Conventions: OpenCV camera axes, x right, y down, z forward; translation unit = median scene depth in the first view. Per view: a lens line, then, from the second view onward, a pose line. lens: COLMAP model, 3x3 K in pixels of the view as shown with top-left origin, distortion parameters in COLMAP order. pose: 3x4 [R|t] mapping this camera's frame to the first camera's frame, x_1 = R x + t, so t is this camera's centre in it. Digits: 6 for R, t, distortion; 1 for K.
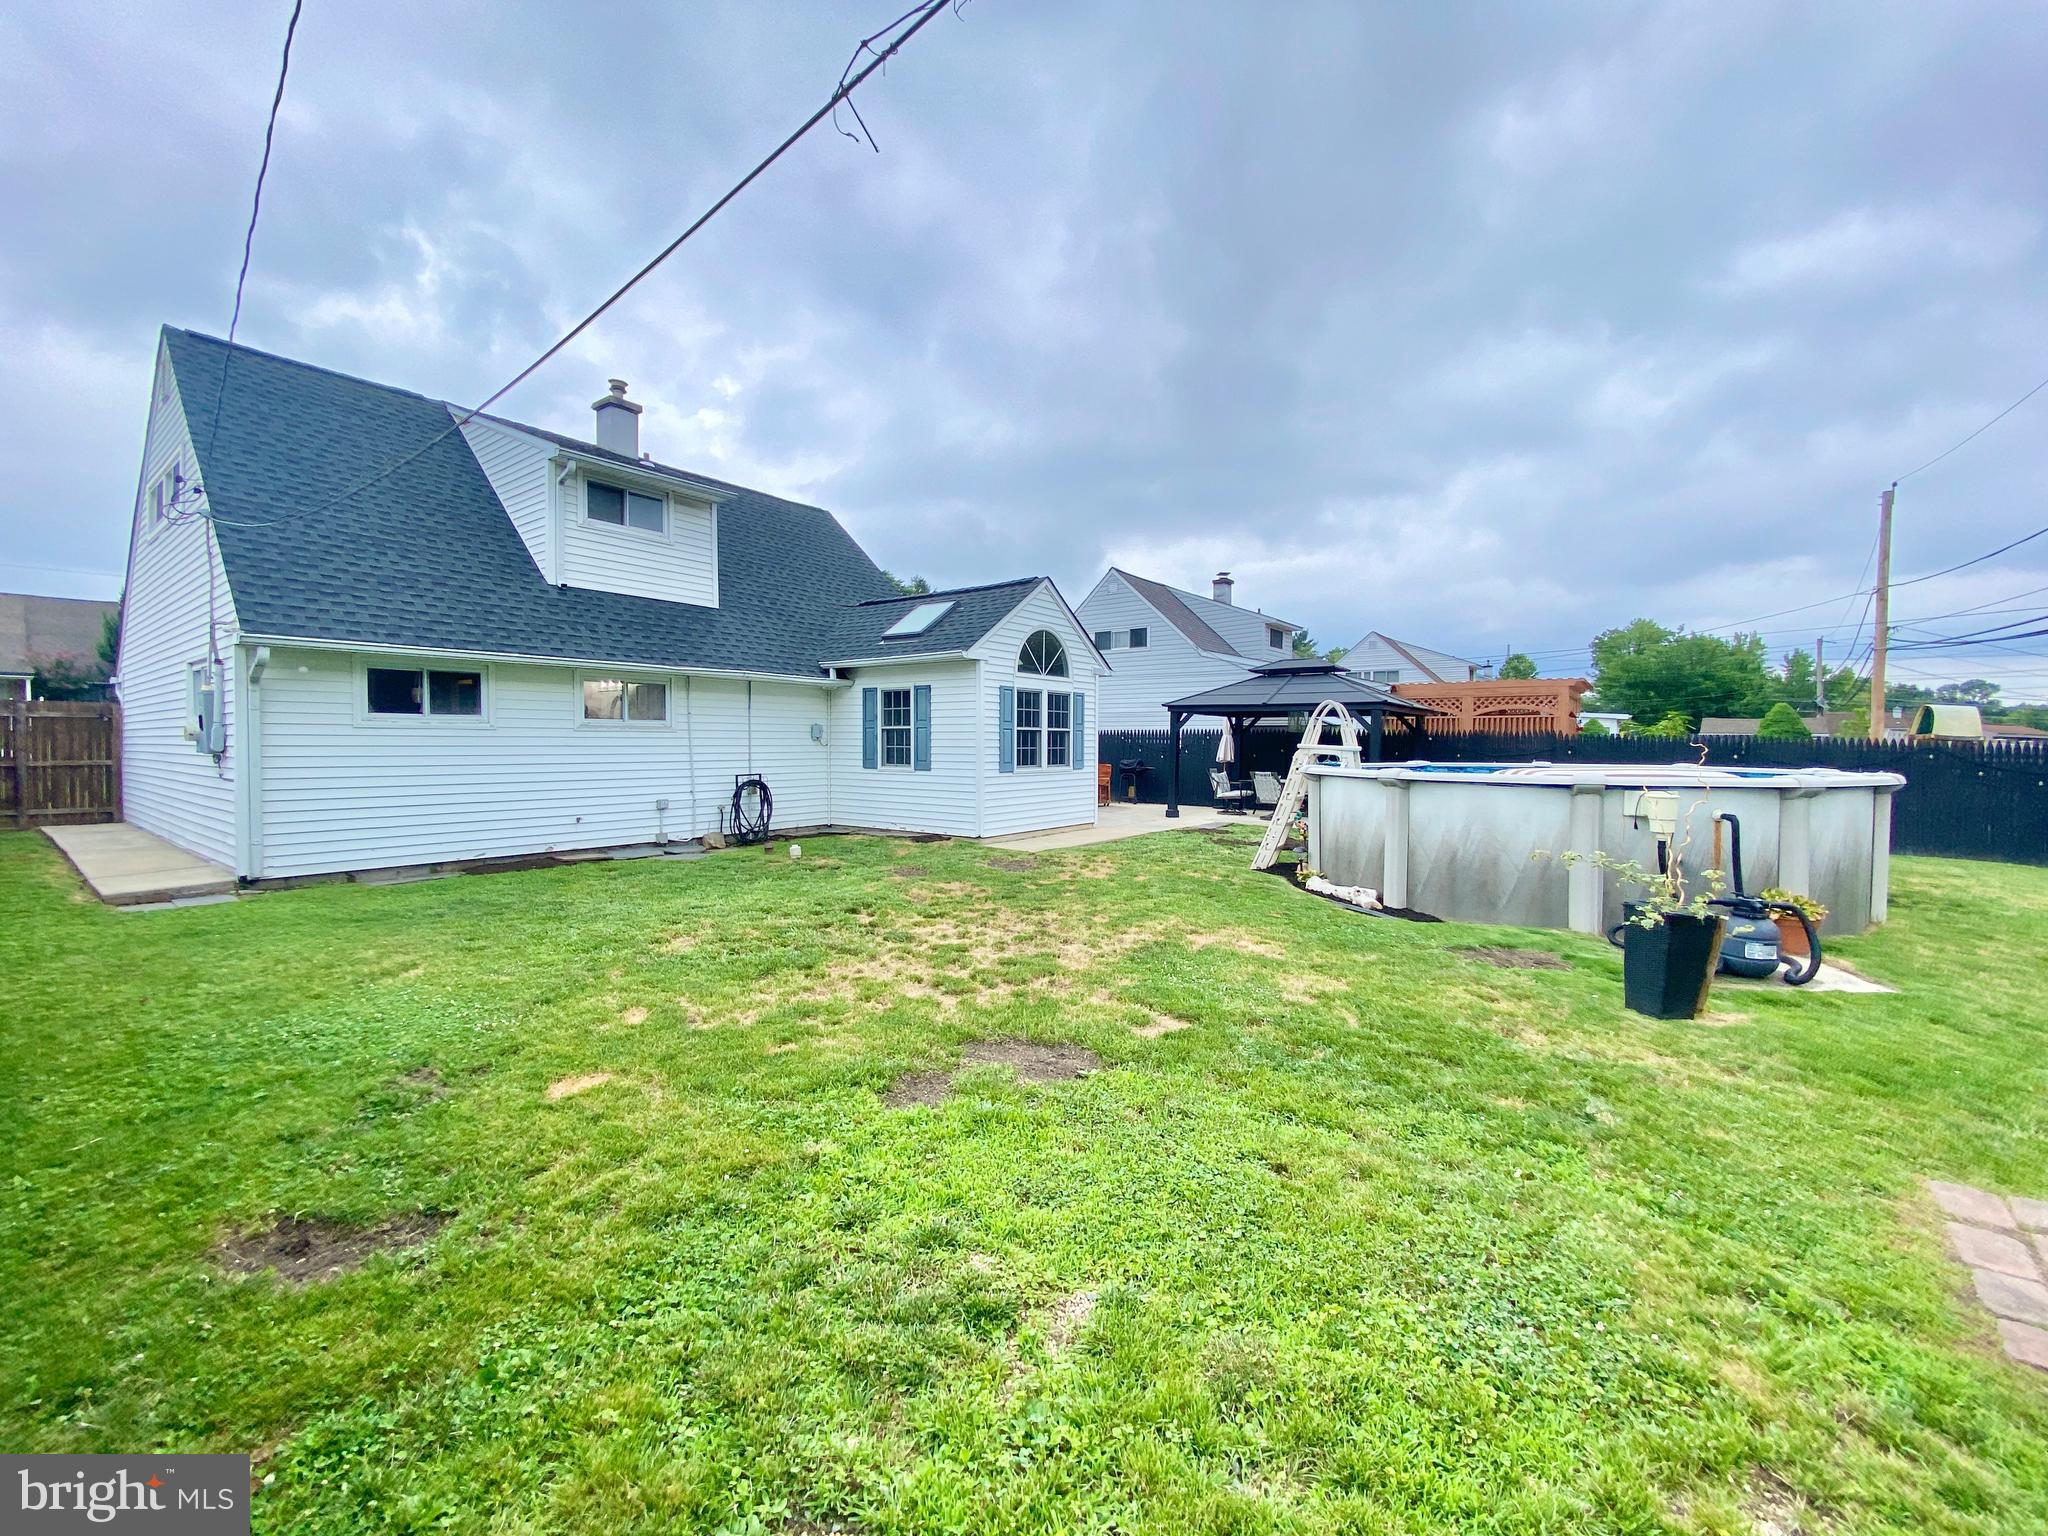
lens RADIAL K [[831.2, 0, 1008.9], [0, 831.2, 783.5], [0, 0, 1]] dist [0.018213, -0.019571]
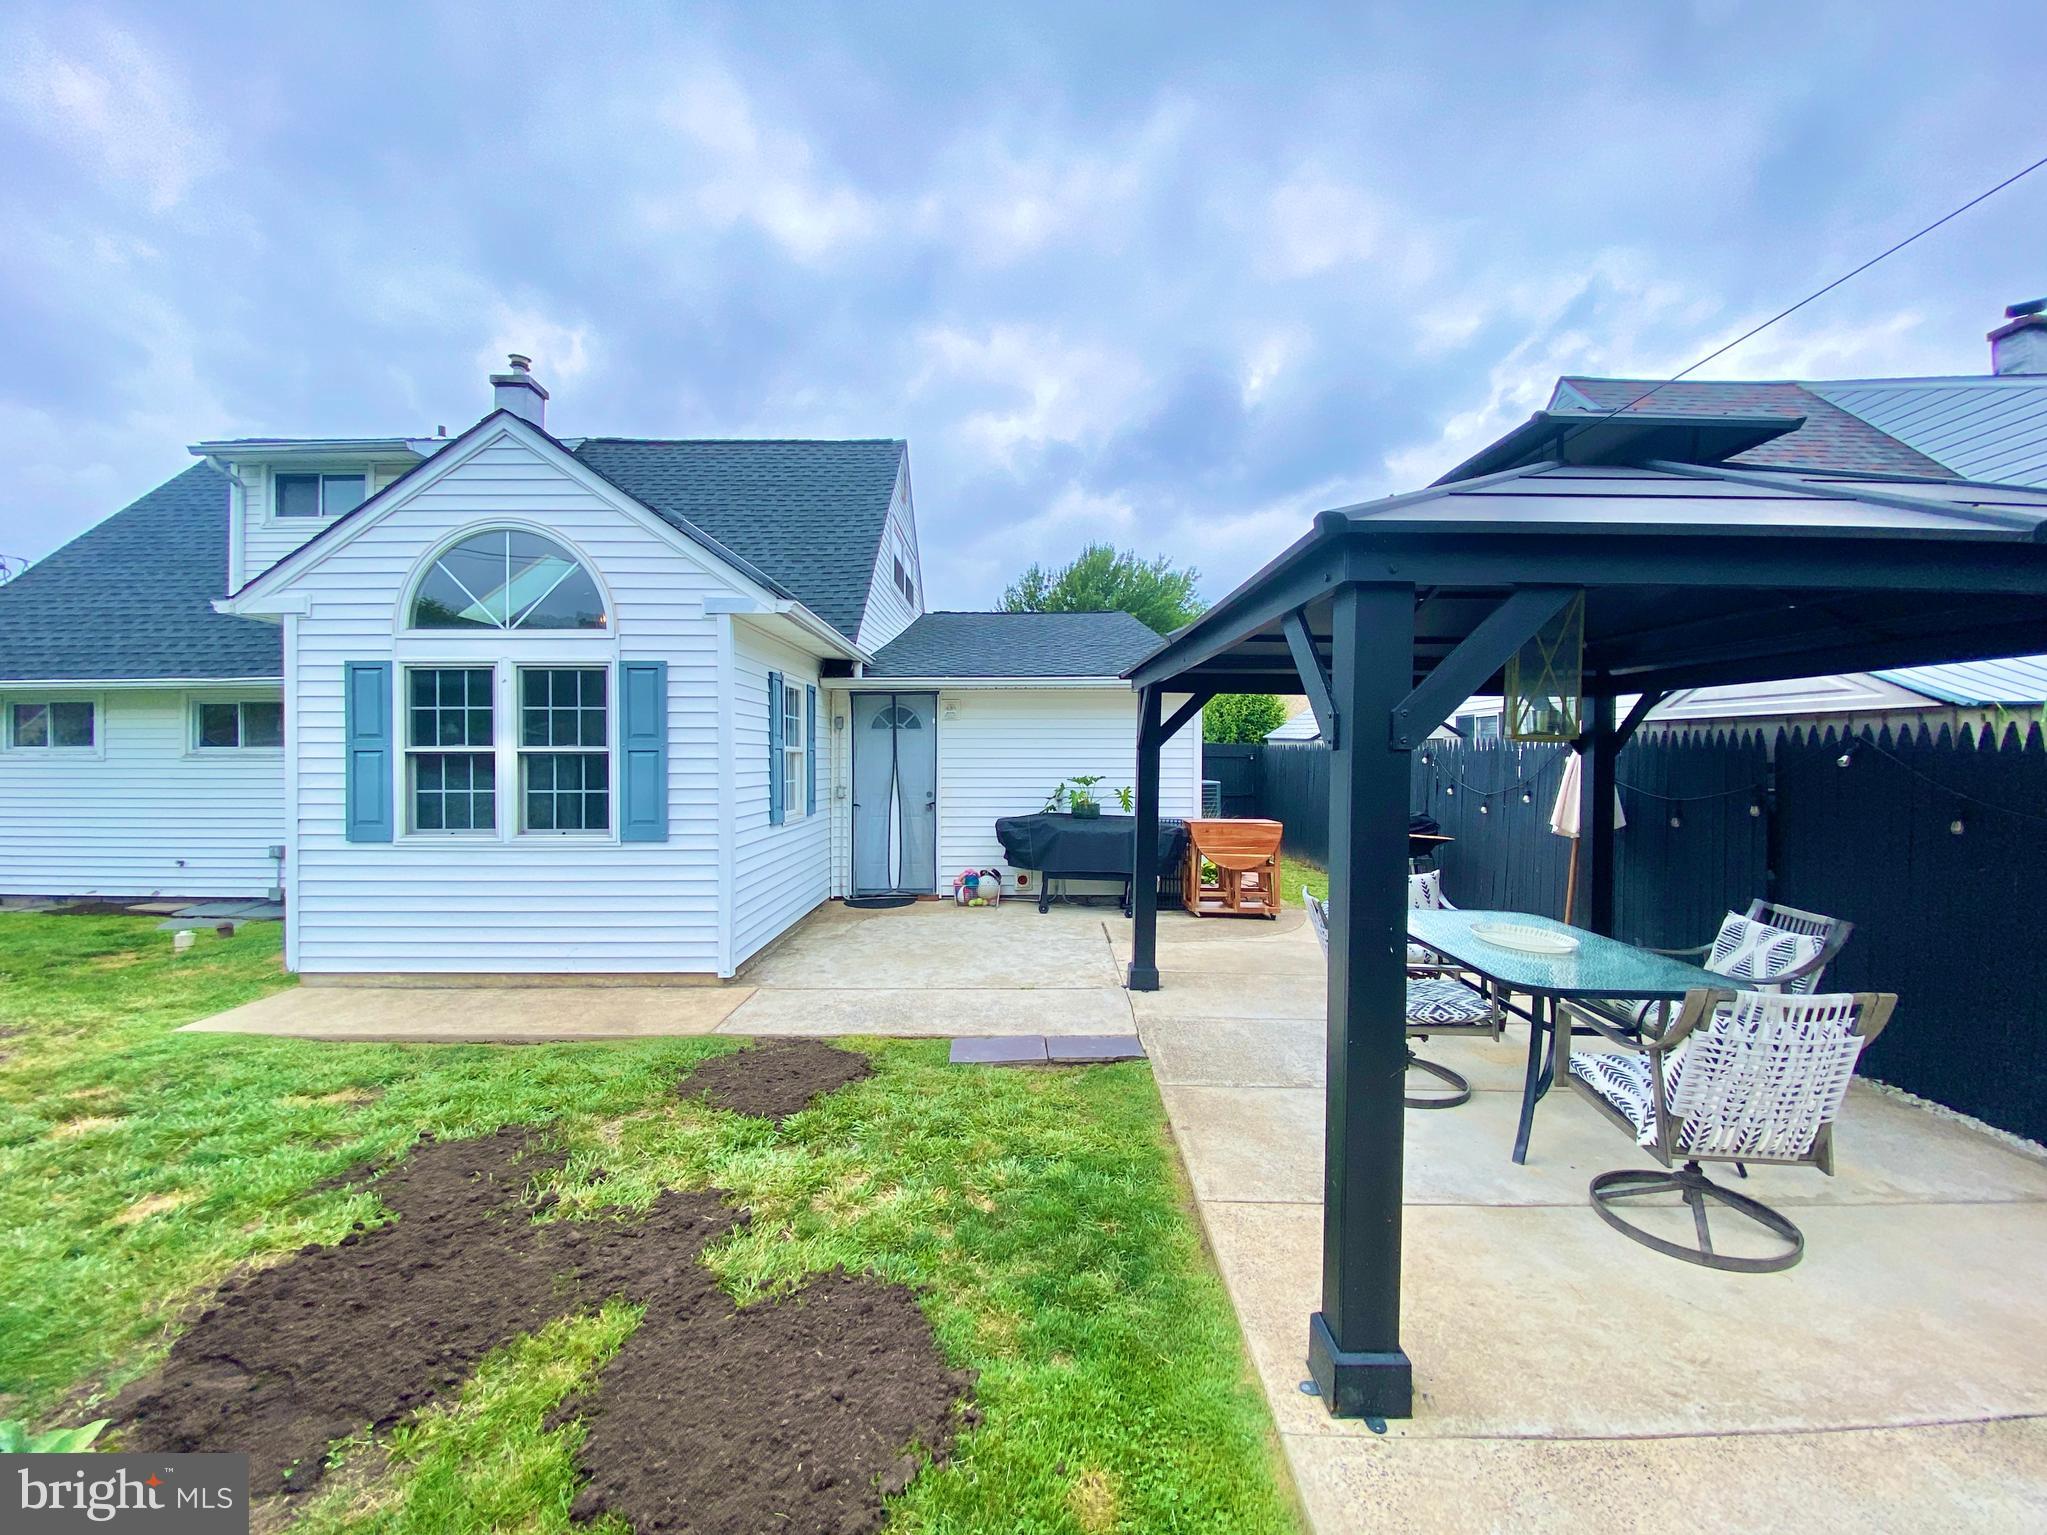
lens RADIAL K [[830.8, 0, 1035.4], [0, 830.8, 769.4], [0, 0, 1]] dist [0.018213, -0.019571]
pose [[0.611126, 0.006974, -0.791502, 0.461990], [-0.036218, 0.999160, -0.019160, -0.045304], [0.790704, 0.040376, 0.610866, 0.763343]]
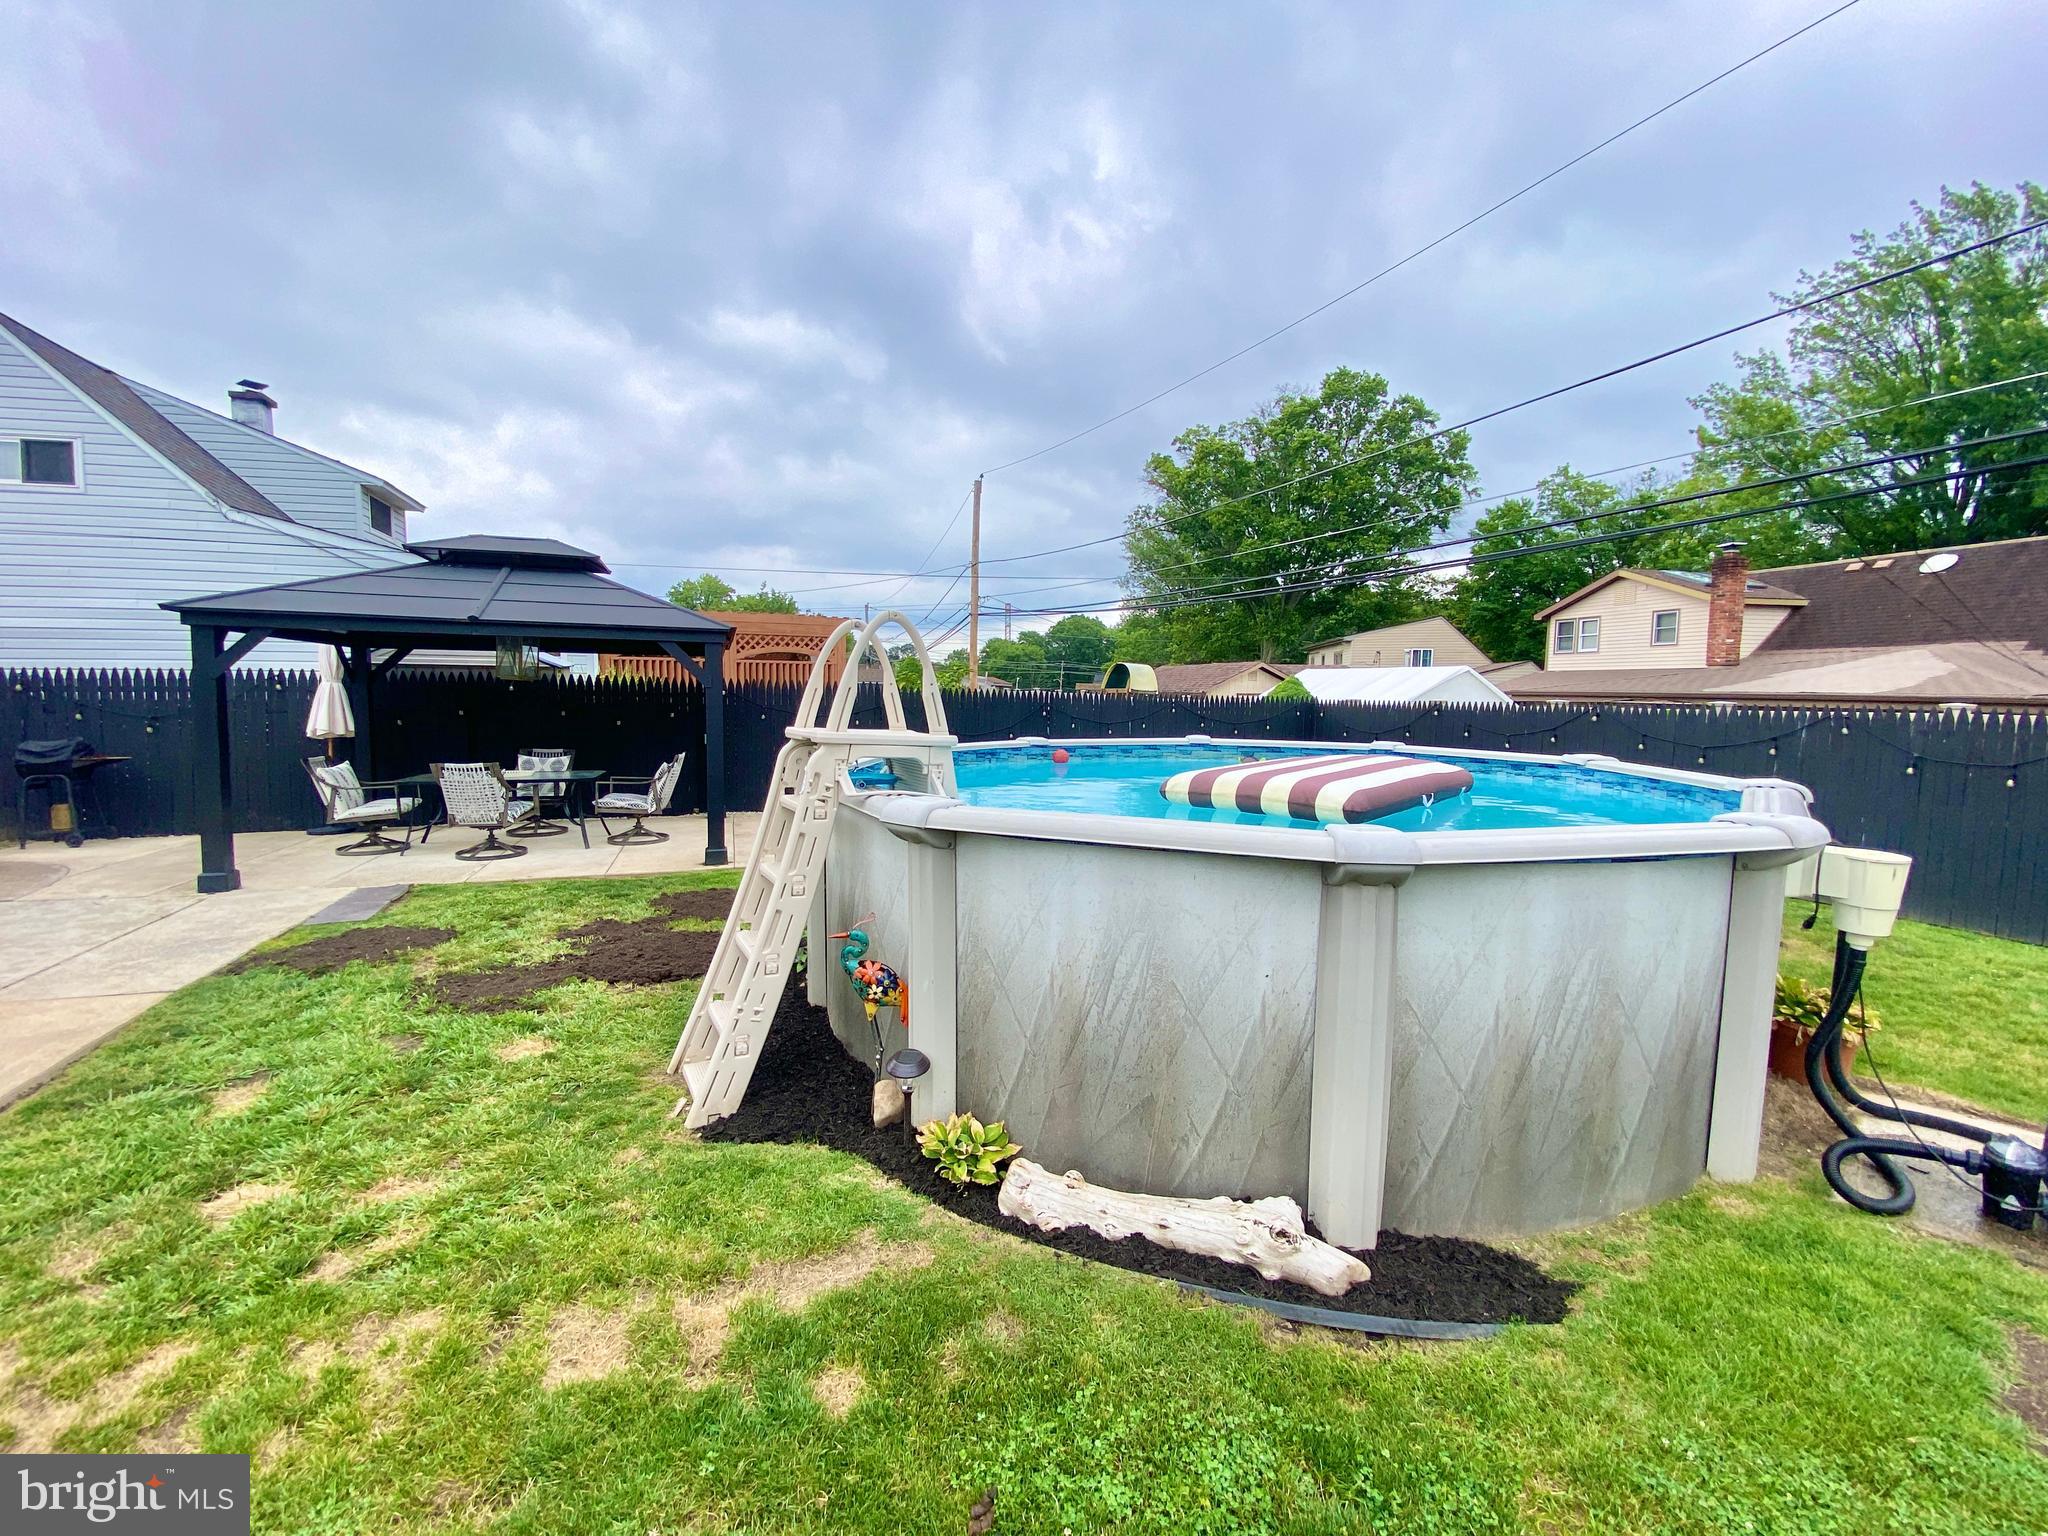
lens RADIAL K [[831.2, 0, 1024.5], [0, 831.2, 761.7], [0, 0, 1]] dist [0.018213, -0.019571]
pose [[0.517640, -0.073406, 0.852444, 0.062519], [0.035533, 0.997298, 0.064302, -0.034223], [-0.854860, -0.002995, 0.518849, 0.475359]]
